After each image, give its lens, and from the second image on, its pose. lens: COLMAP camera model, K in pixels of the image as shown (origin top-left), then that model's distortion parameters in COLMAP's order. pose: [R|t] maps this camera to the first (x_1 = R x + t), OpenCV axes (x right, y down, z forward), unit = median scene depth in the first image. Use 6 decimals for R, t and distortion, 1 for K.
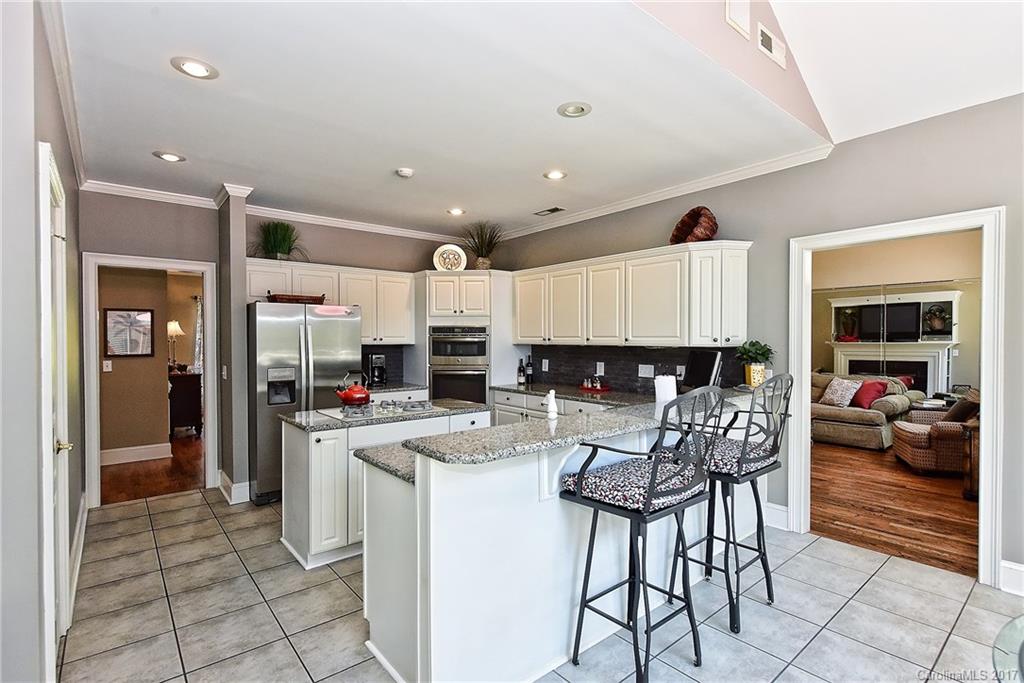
lens RADIAL K [[477.2, 0, 512.2], [0, 477.2, 342.7], [0, 0, 1]] dist [0.000405, -0.000224]
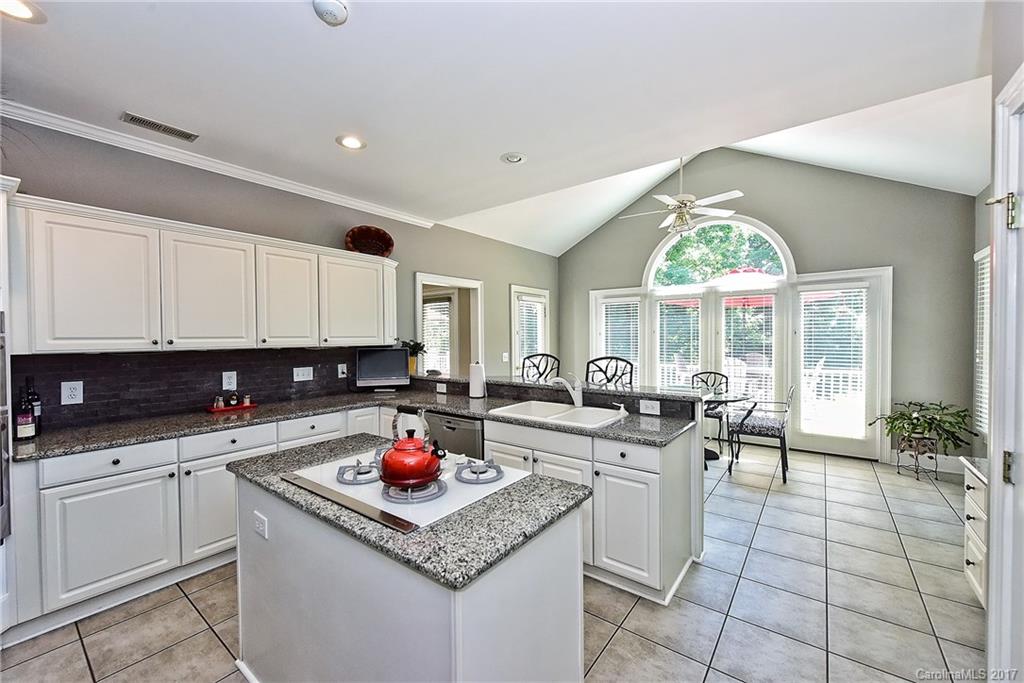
lens RADIAL K [[406.6, 0, 511.6], [0, 406.6, 339.1], [0, 0, 1]] dist [0.000107, -0.000016]
pose [[-0.221037, -0.001830, 0.975264, -0.547972], [0.020246, 0.999774, 0.006465, -0.005025], [-0.975055, 0.021174, -0.220950, 0.733582]]
